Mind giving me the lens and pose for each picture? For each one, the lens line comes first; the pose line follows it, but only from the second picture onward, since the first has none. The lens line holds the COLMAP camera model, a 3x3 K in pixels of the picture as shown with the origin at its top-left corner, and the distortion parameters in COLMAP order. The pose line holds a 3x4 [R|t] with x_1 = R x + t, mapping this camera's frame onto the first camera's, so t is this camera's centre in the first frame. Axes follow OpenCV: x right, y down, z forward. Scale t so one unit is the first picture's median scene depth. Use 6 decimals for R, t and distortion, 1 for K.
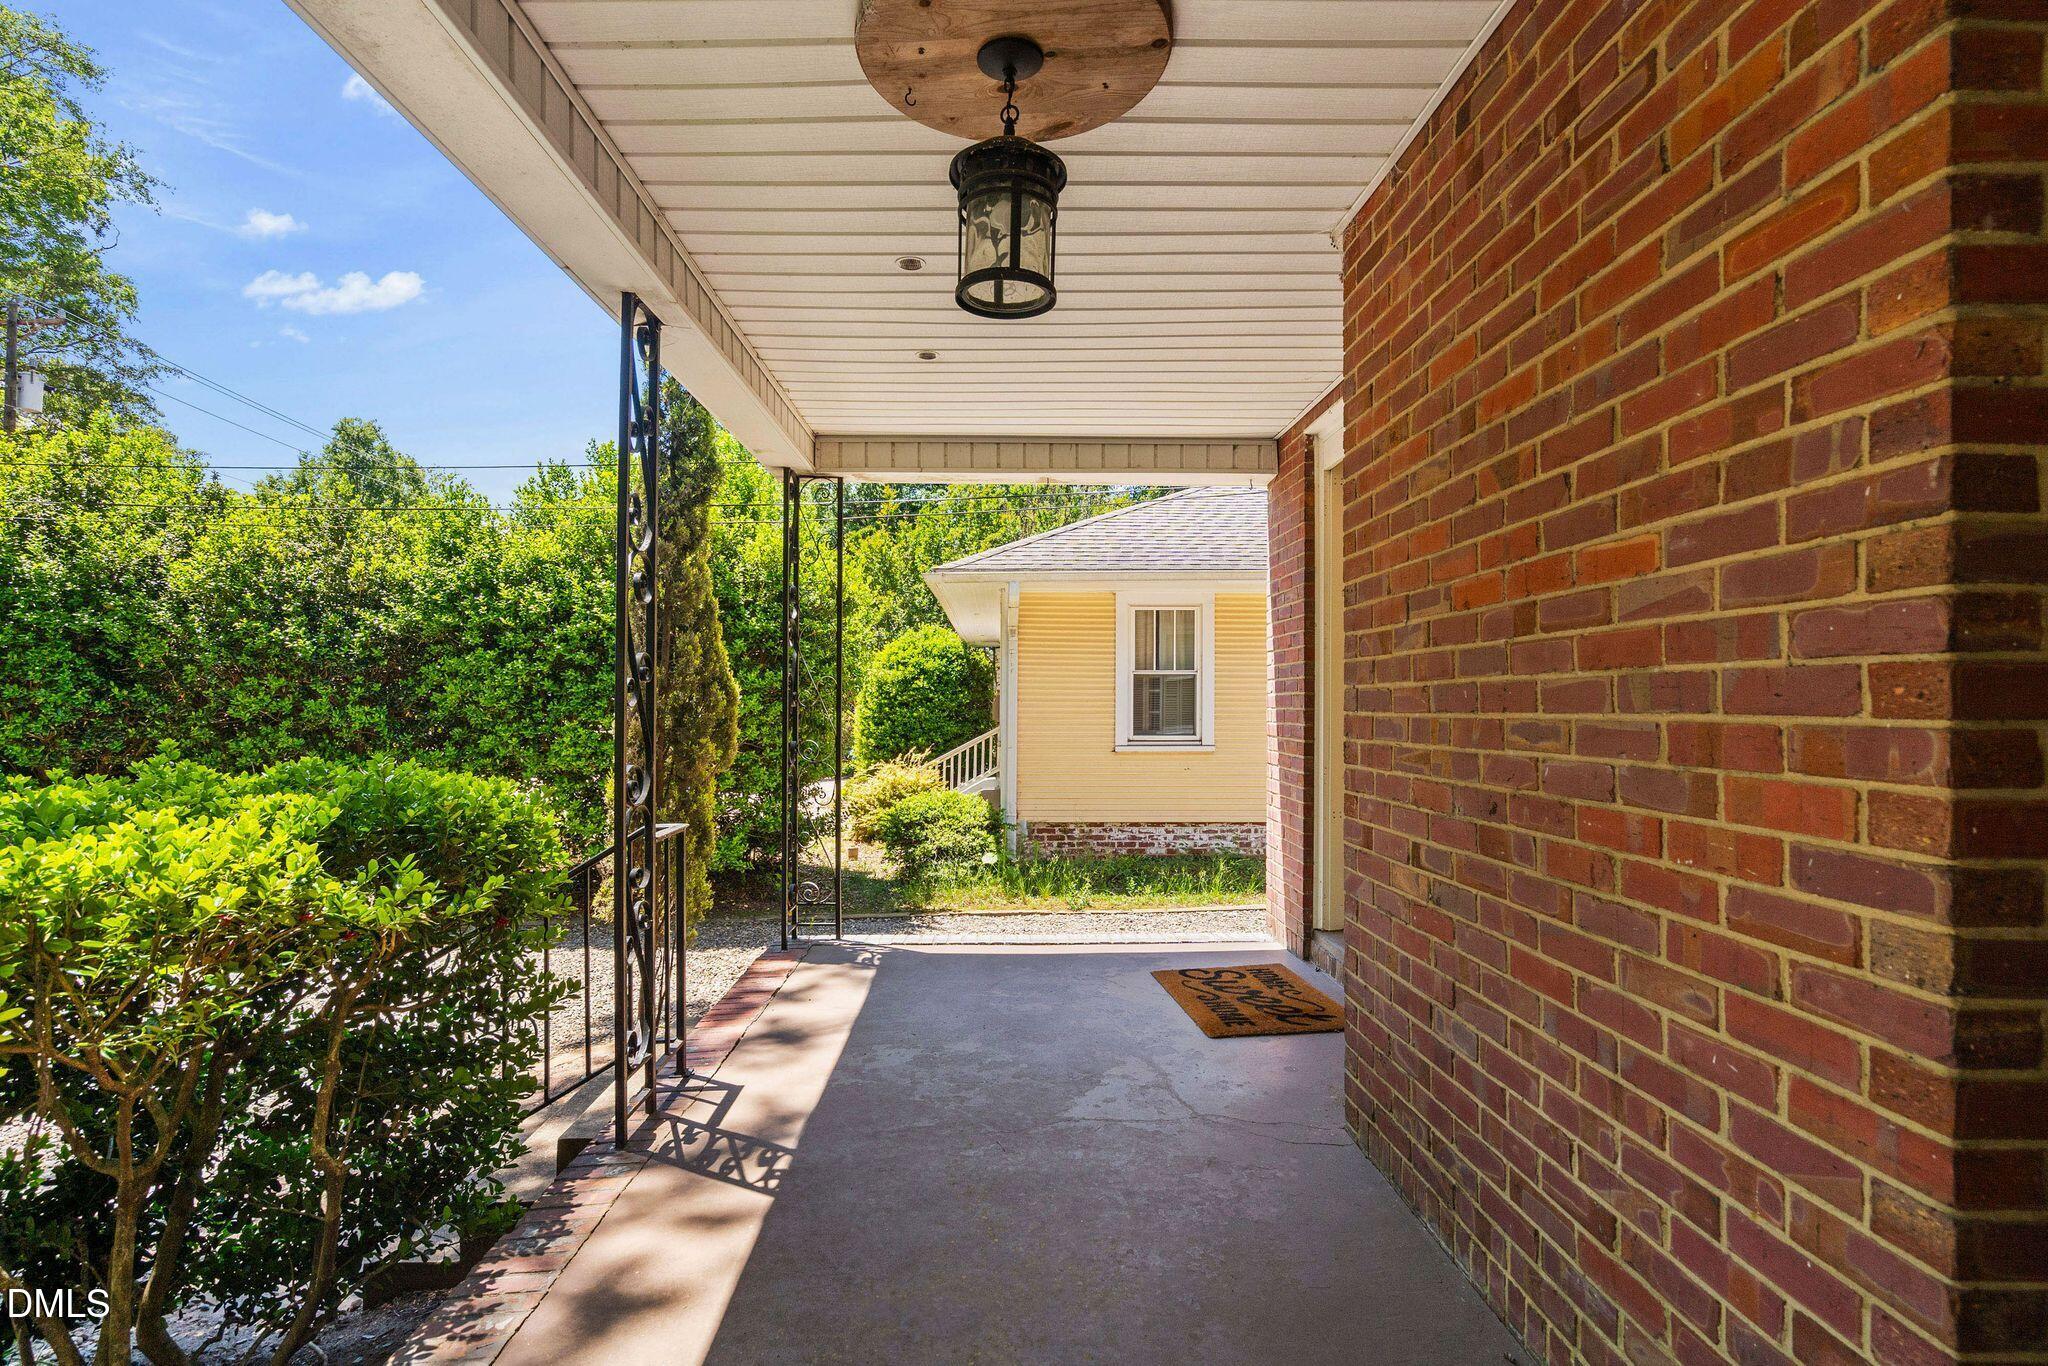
lens RADIAL K [[1021.2, 0, 1024.8], [0, 1021.2, 685.1], [0, 0, 1]] dist [0.001414, 0.001607]
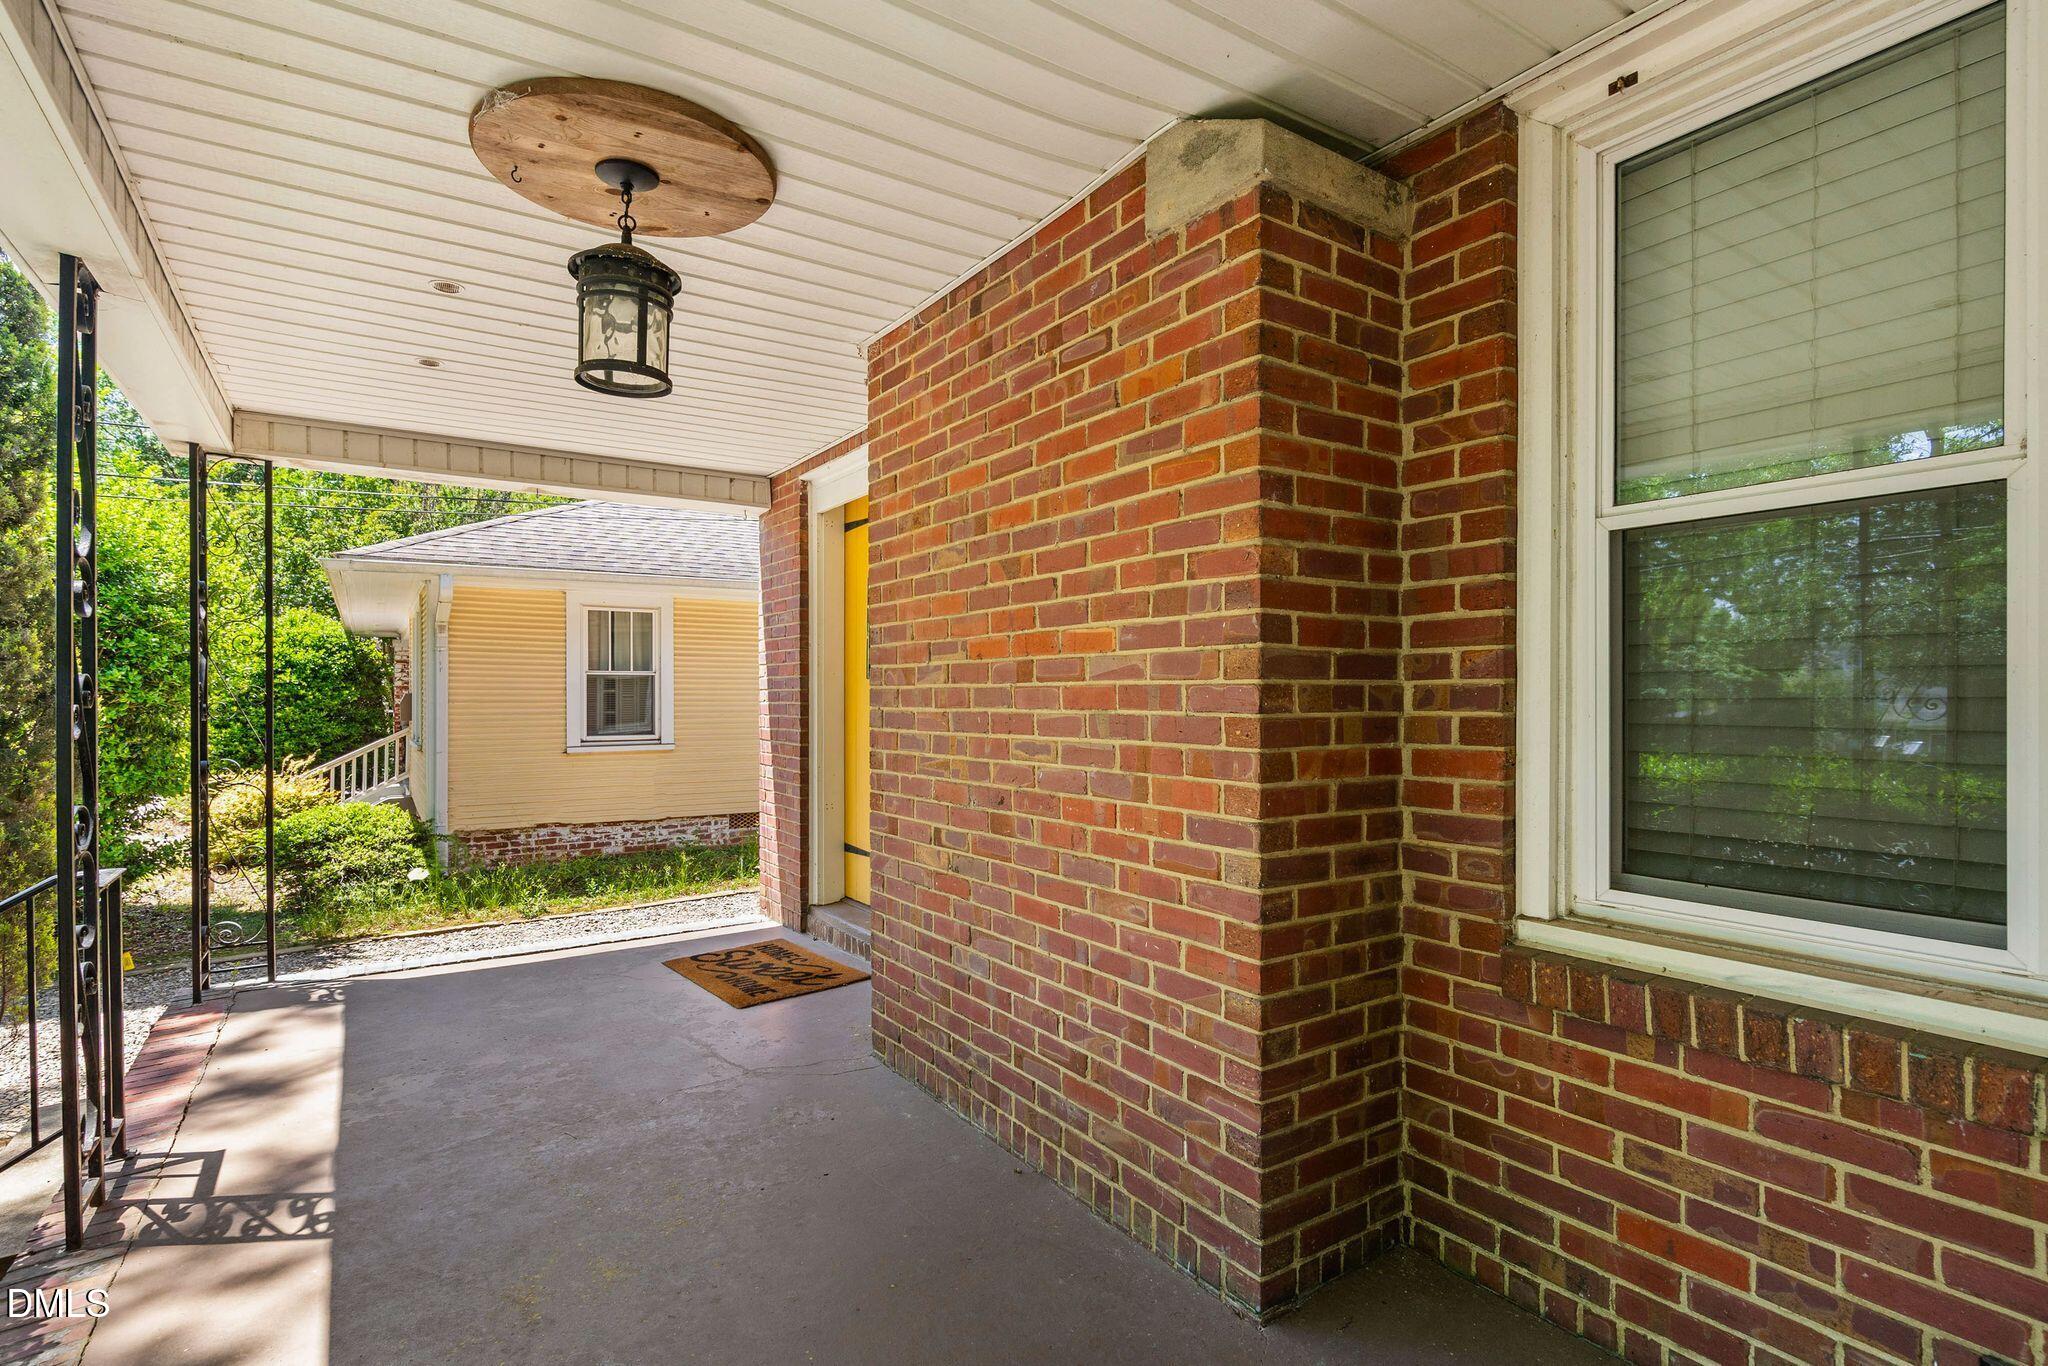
lens RADIAL K [[1009.9, 0, 986.8], [0, 1009.9, 686.0], [0, 0, 1]] dist [-0.012088, 0.001880]
pose [[0.861493, -0.008800, 0.507694, -0.230909], [0.002153, 0.999904, 0.013678, -0.049712], [-0.507765, -0.010691, 0.861429, -0.174692]]
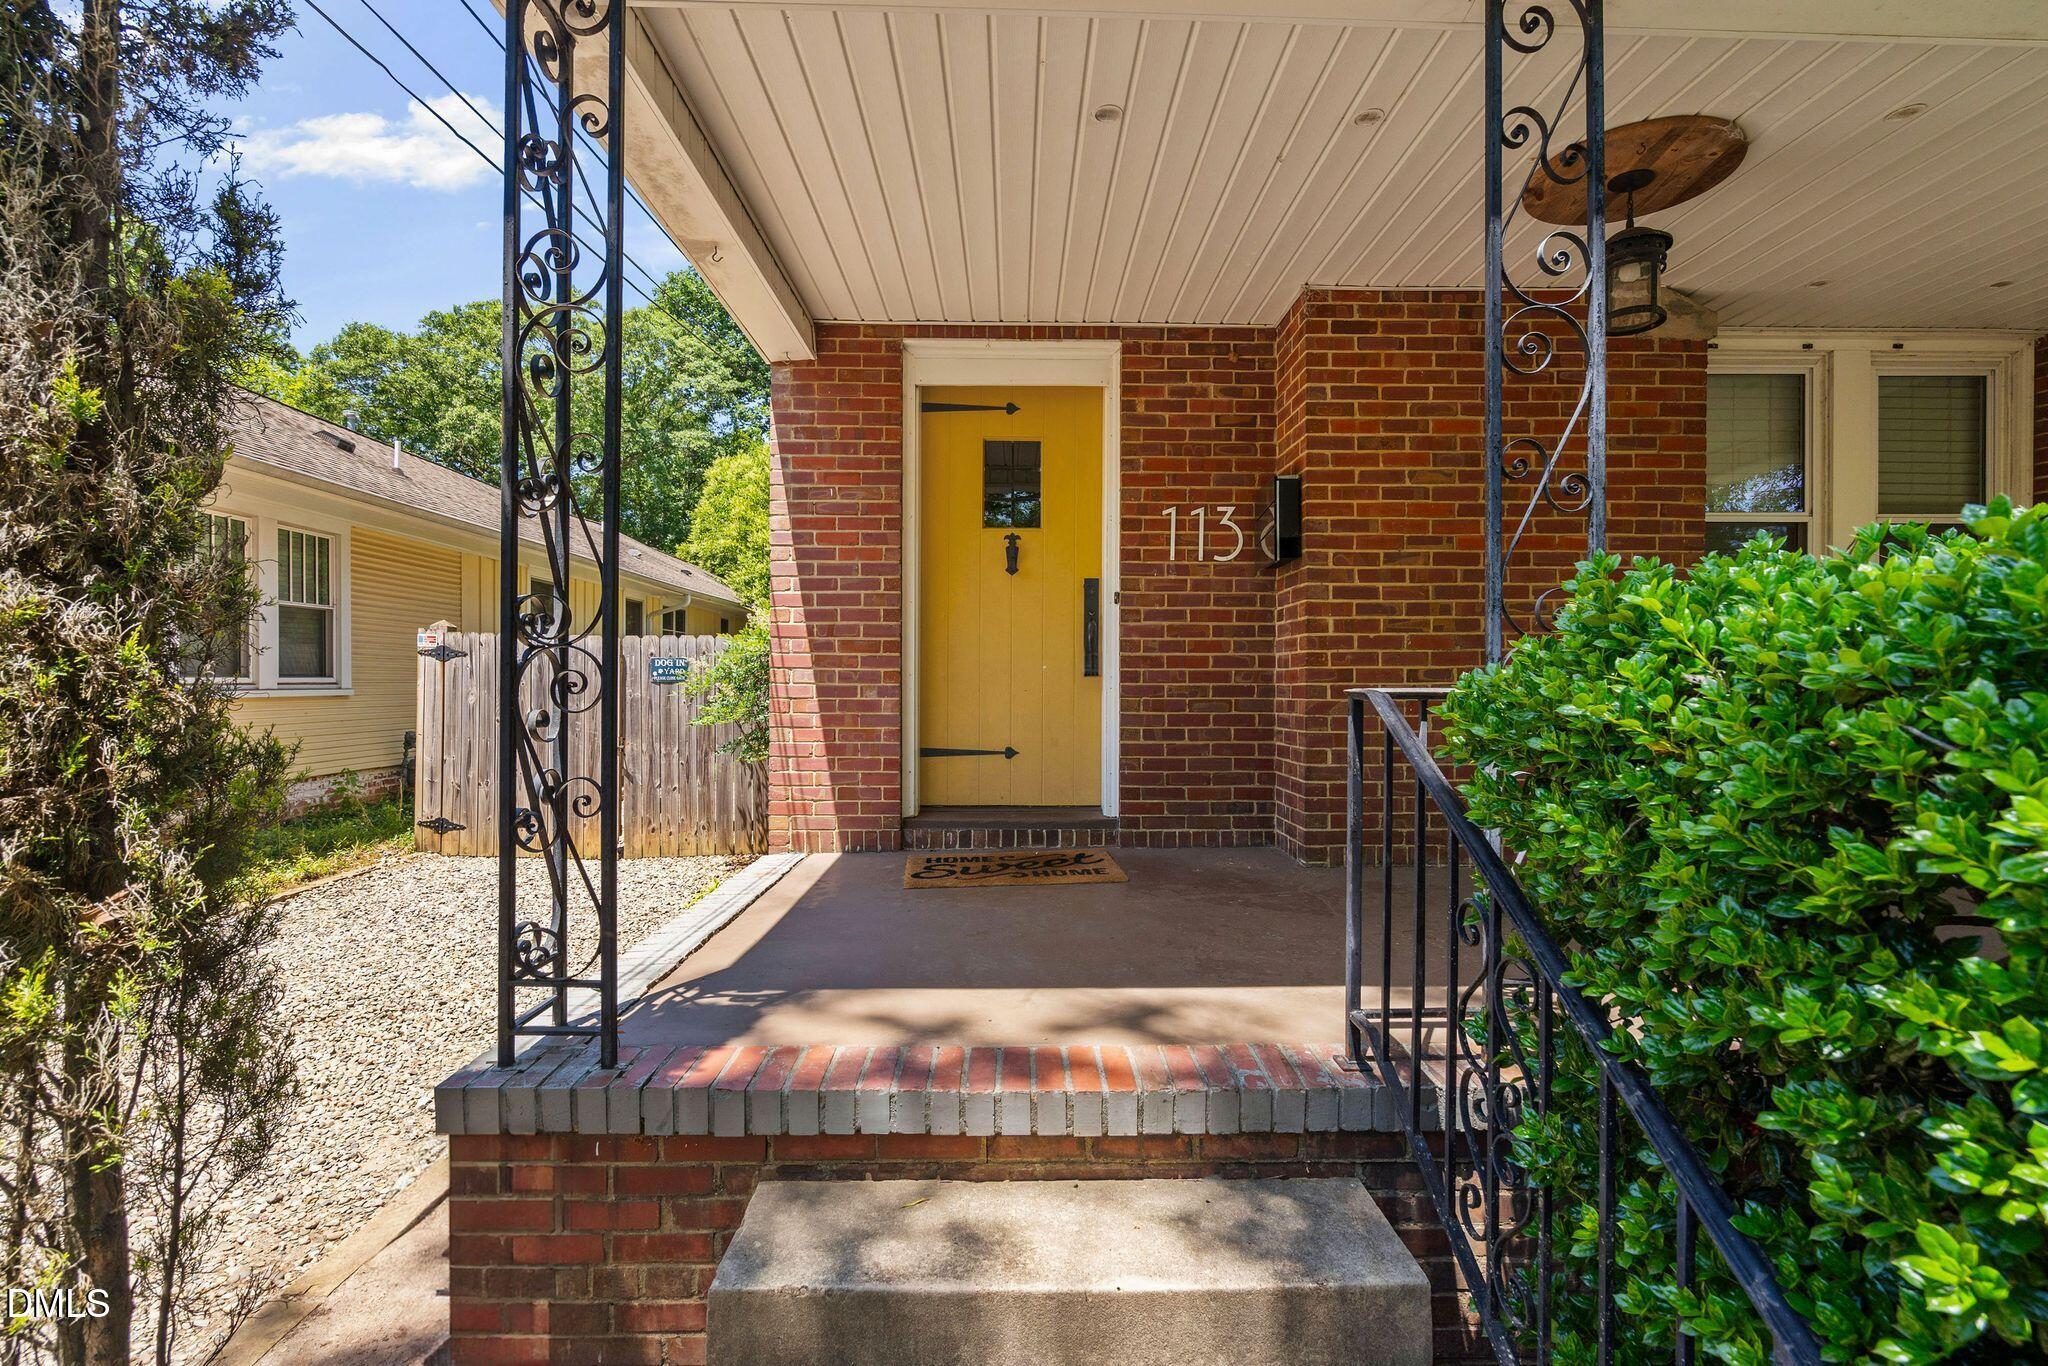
lens RADIAL K [[1047.4, 0, 1004.4], [0, 1047.4, 679.8], [0, 0, 1]] dist [-0.004810, 0.001909]
pose [[-0.012133, 0.003199, 0.999921, -1.489254], [-0.015748, 0.999870, -0.003390, 0.187961], [-0.999802, -0.015788, -0.012081, 1.733424]]
